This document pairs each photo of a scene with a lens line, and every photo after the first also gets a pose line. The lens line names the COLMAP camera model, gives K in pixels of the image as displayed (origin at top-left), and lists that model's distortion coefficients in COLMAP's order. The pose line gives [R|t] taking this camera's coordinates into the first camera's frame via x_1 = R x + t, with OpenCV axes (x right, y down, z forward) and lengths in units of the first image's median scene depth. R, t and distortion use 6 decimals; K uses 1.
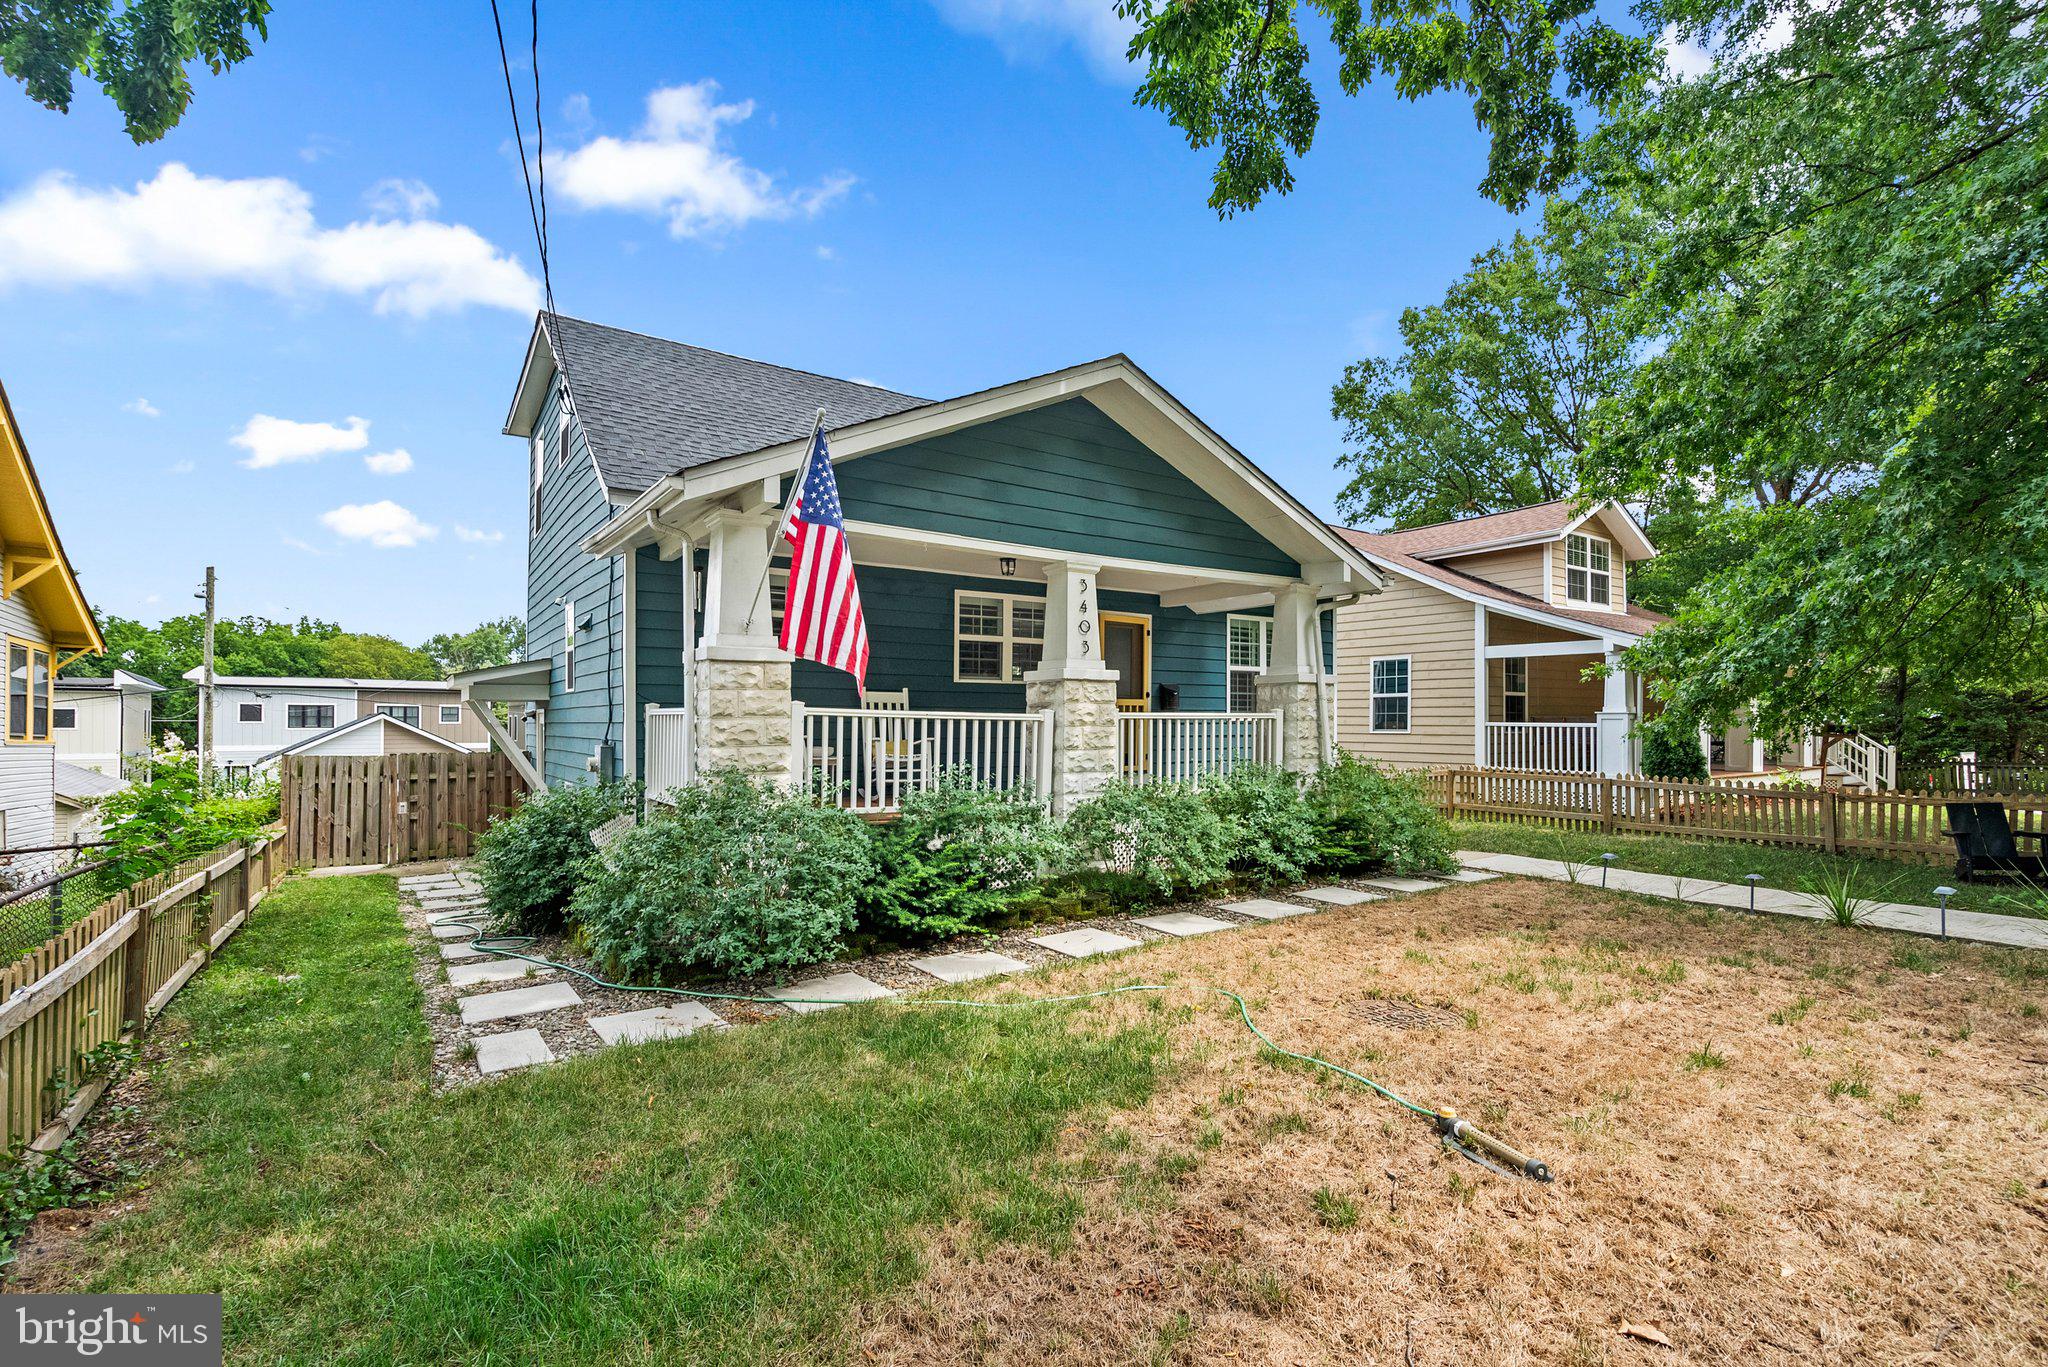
lens RADIAL K [[928.4, 0, 1030.4], [0, 928.4, 711.7], [0, 0, 1]] dist [-0.003875, 0.015679]
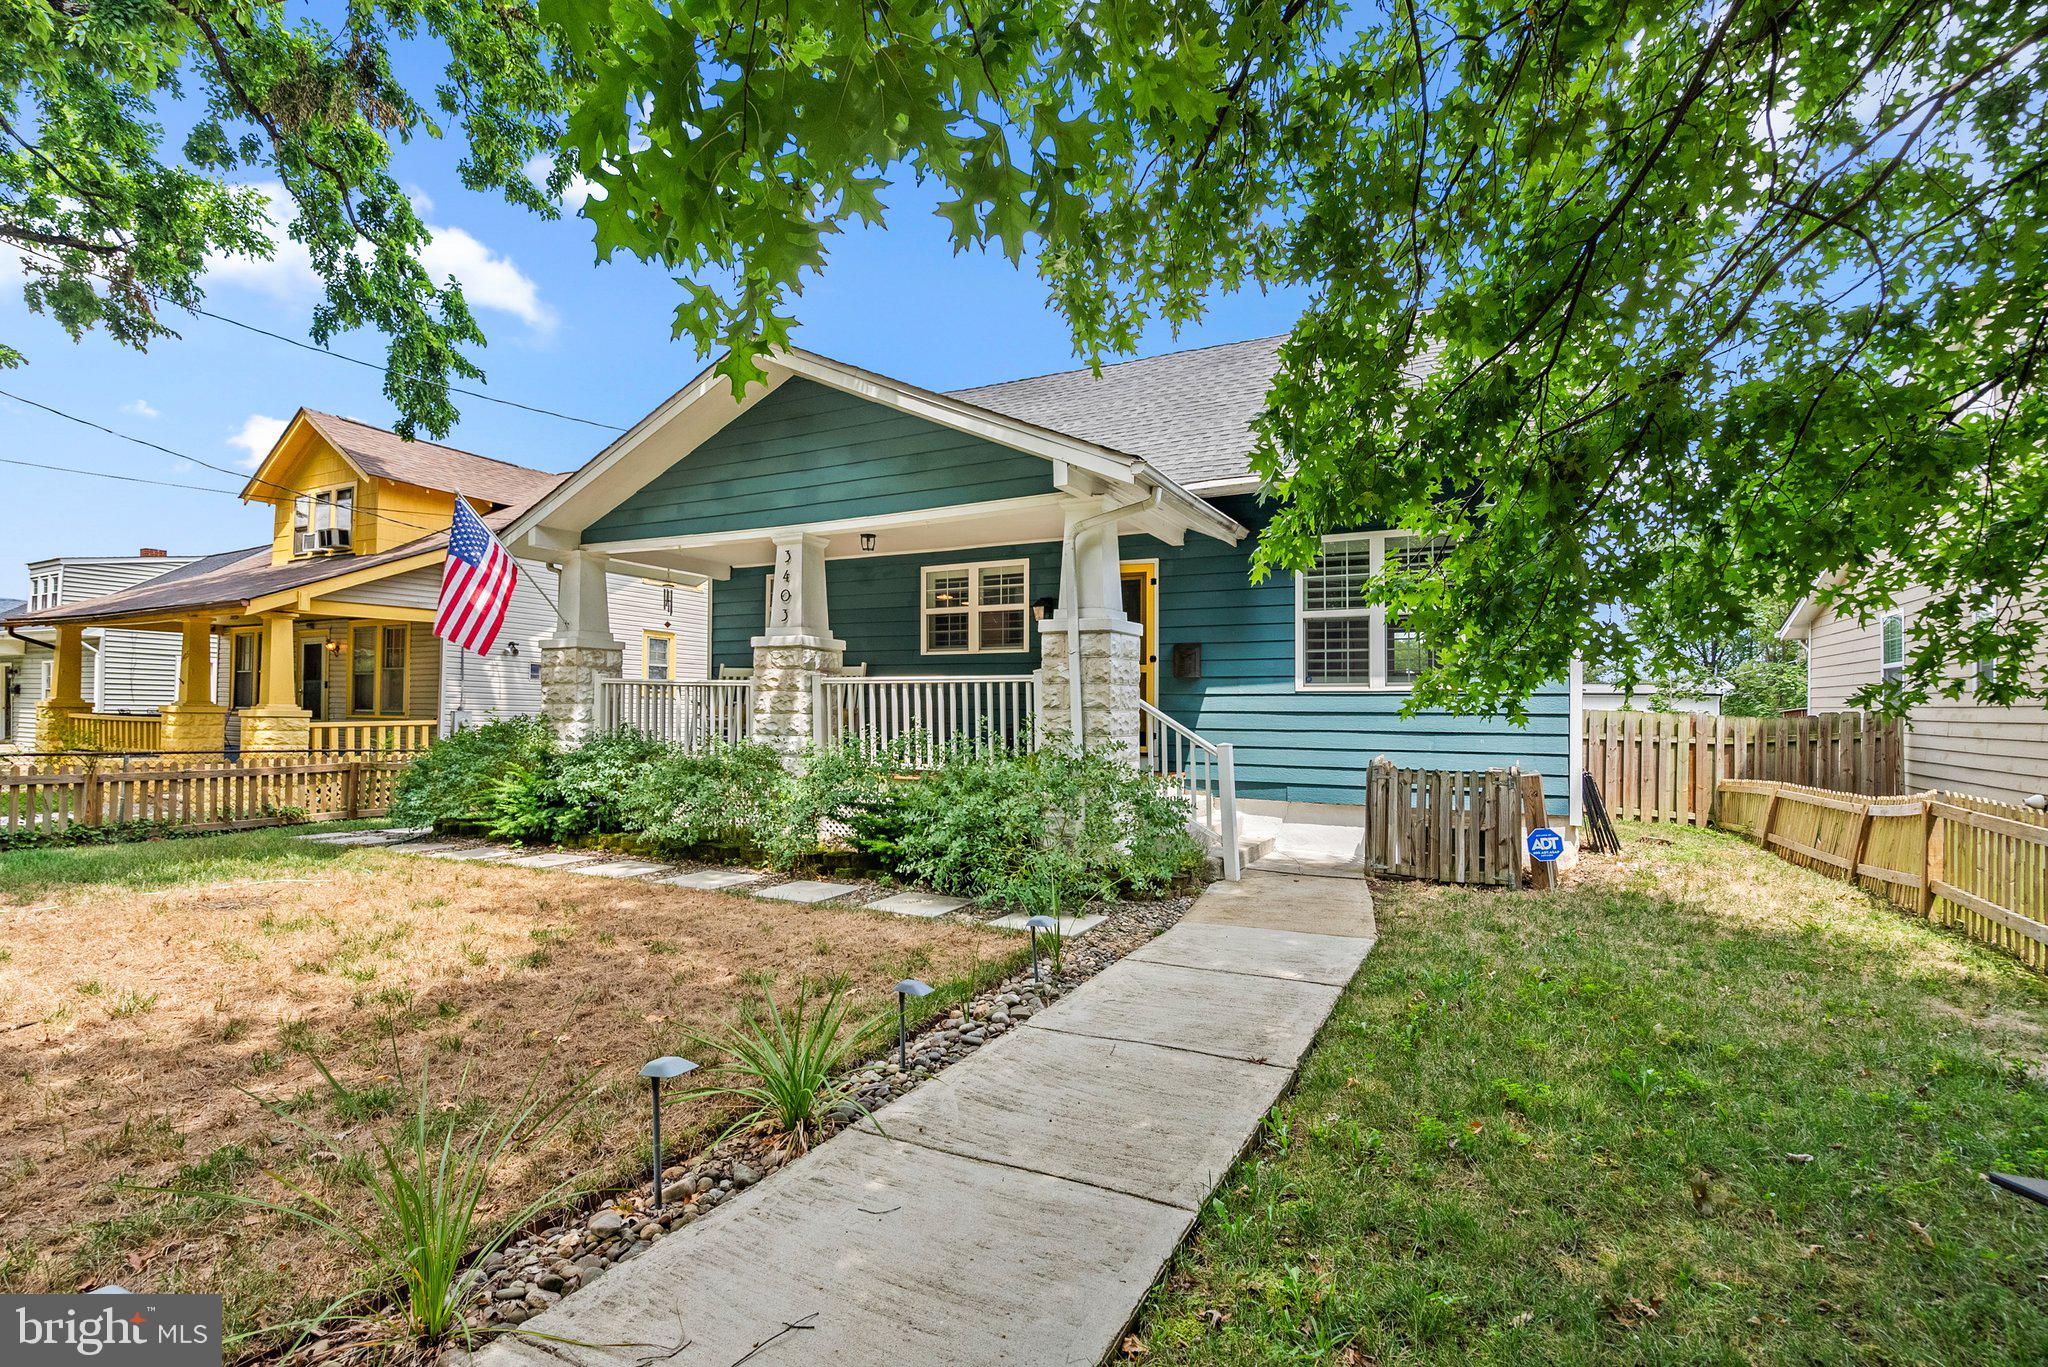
lens RADIAL K [[919.8, 0, 1024.0], [0, 919.8, 683.5], [0, 0, 1]] dist [0.011658, -0.000145]
pose [[0.465079, -0.019784, -0.885048, 0.957187], [-0.003615, 0.999699, -0.024246, 0.027133], [0.885262, 0.014476, 0.464868, 0.661270]]
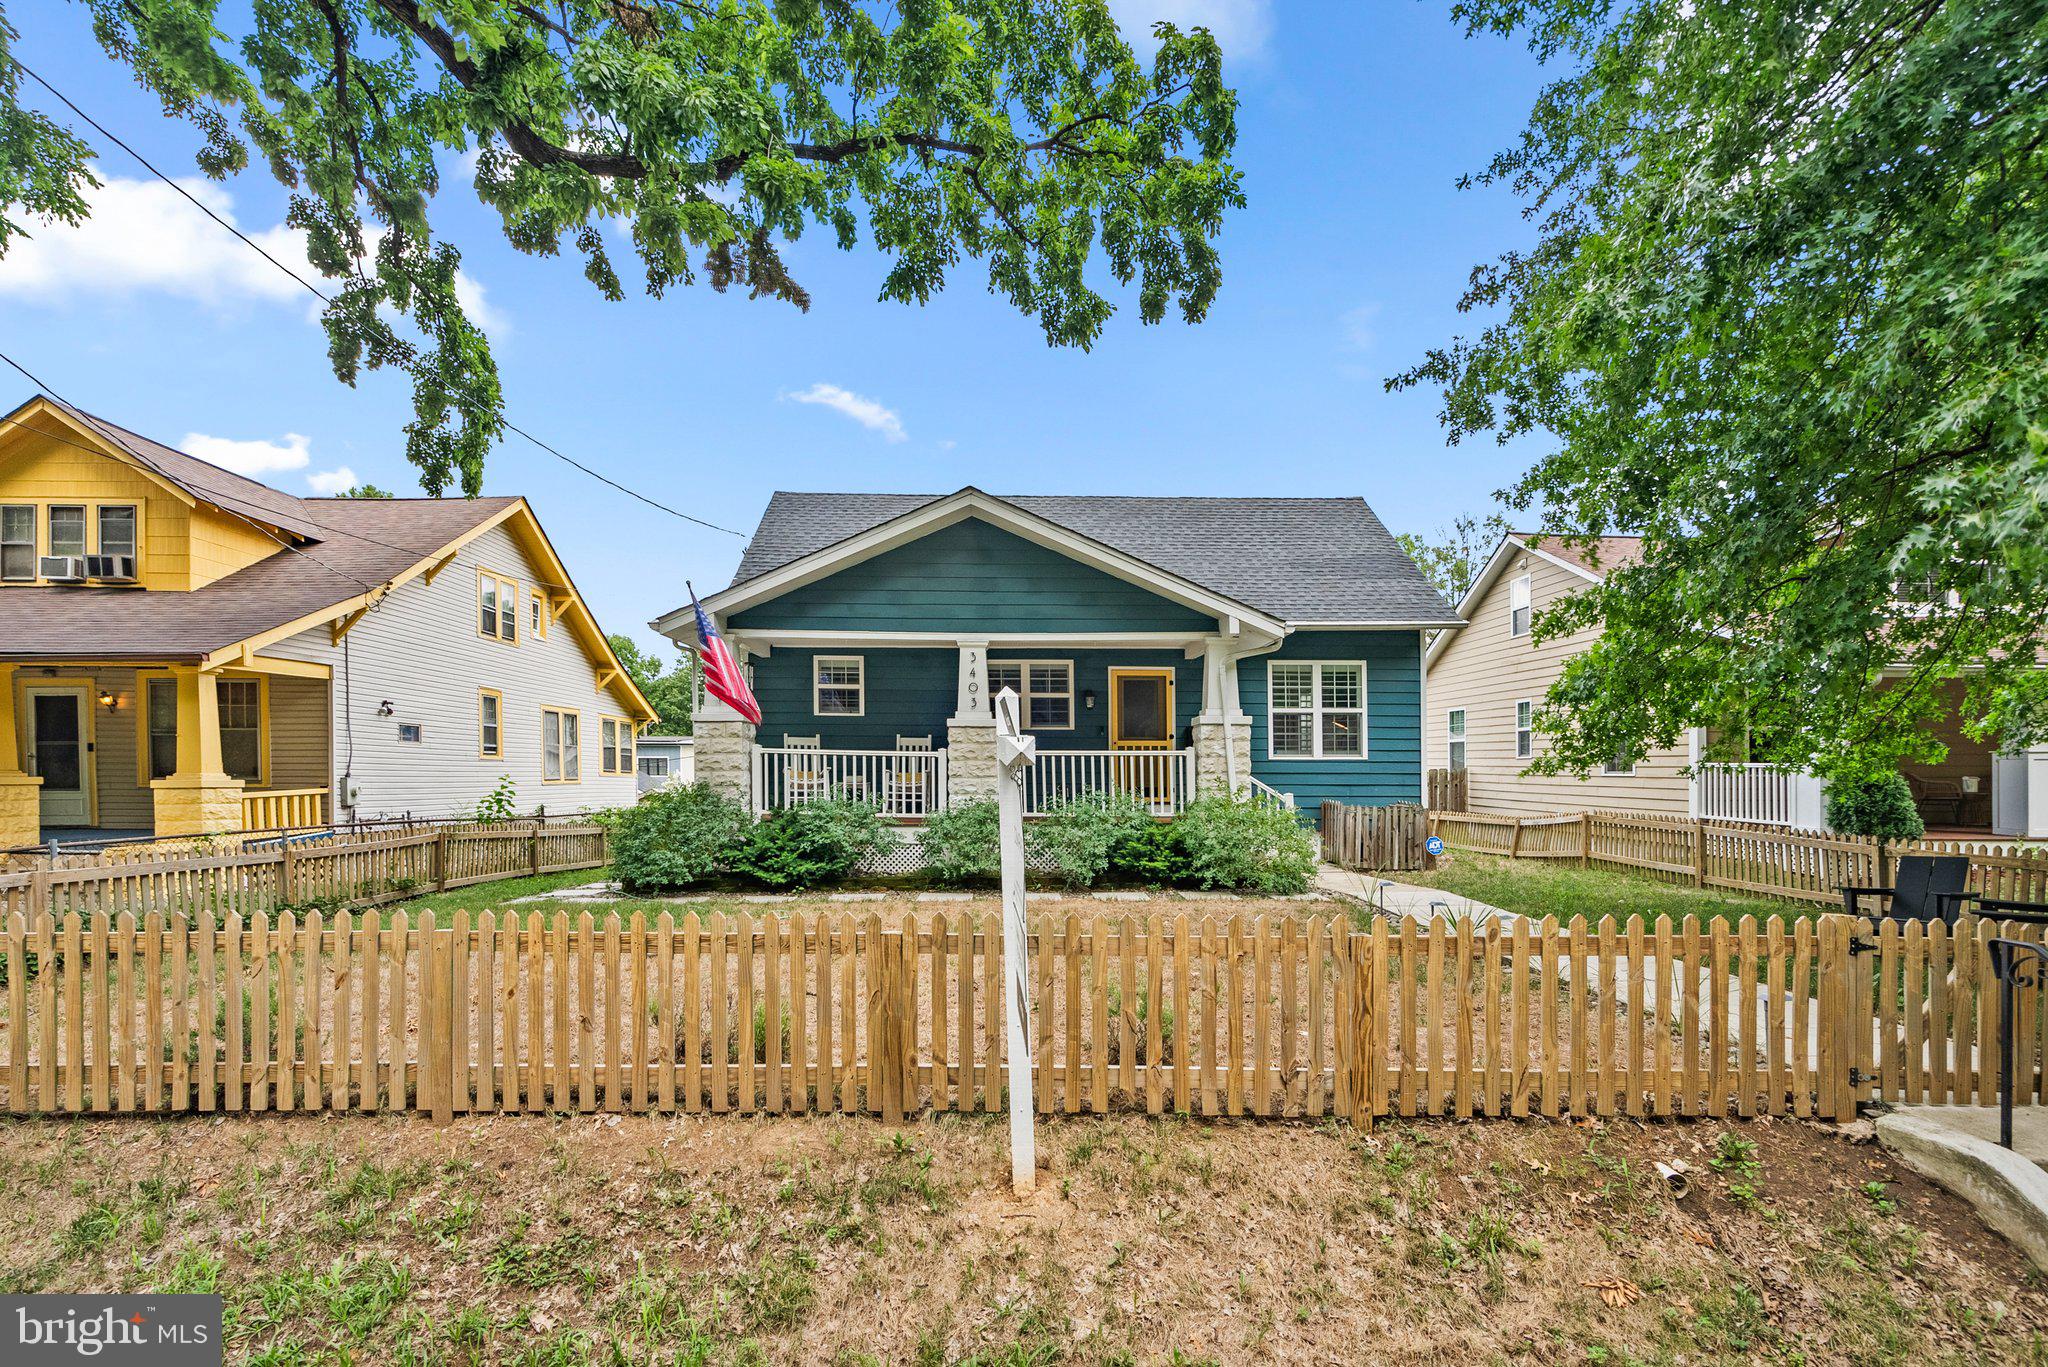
lens RADIAL K [[974.9, 0, 1010.7], [0, 974.9, 747.7], [0, 0, 1]] dist [-0.006663, -0.001775]
pose [[0.828642, -0.008798, -0.559710, 0.784380], [0.000653, 0.999891, -0.014750, 0.015077], [0.559779, 0.011857, 0.828557, -0.127759]]
